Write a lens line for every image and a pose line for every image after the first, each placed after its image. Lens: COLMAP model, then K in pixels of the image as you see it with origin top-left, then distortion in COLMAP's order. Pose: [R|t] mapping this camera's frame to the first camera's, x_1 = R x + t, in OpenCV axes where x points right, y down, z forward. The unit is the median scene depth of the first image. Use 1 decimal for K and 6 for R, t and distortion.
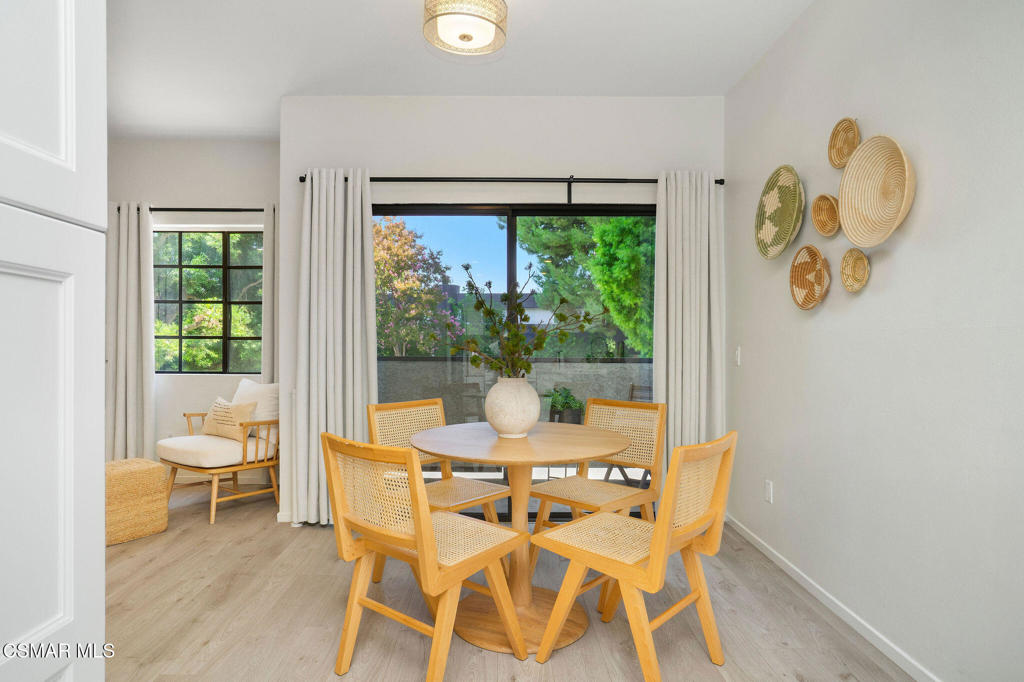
lens RADIAL K [[584.4, 0, 506.5], [0, 584.4, 353.2], [0, 0, 1]] dist [-0.000788, -0.000067]
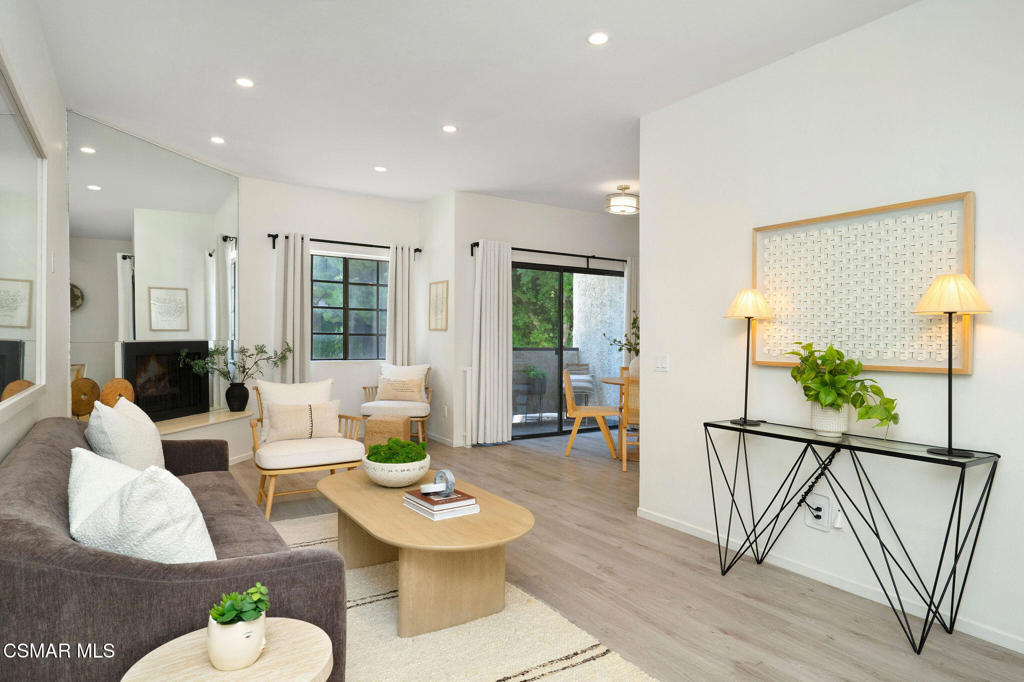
lens RADIAL K [[594.0, 0, 507.7], [0, 594.0, 337.9], [0, 0, 1]] dist [-0.002235, 0.000100]
pose [[0.829281, 0.007129, 0.558787, -1.208396], [-0.000949, 0.999935, -0.011348, -0.002360], [-0.558831, 0.008880, 0.829234, -0.483071]]
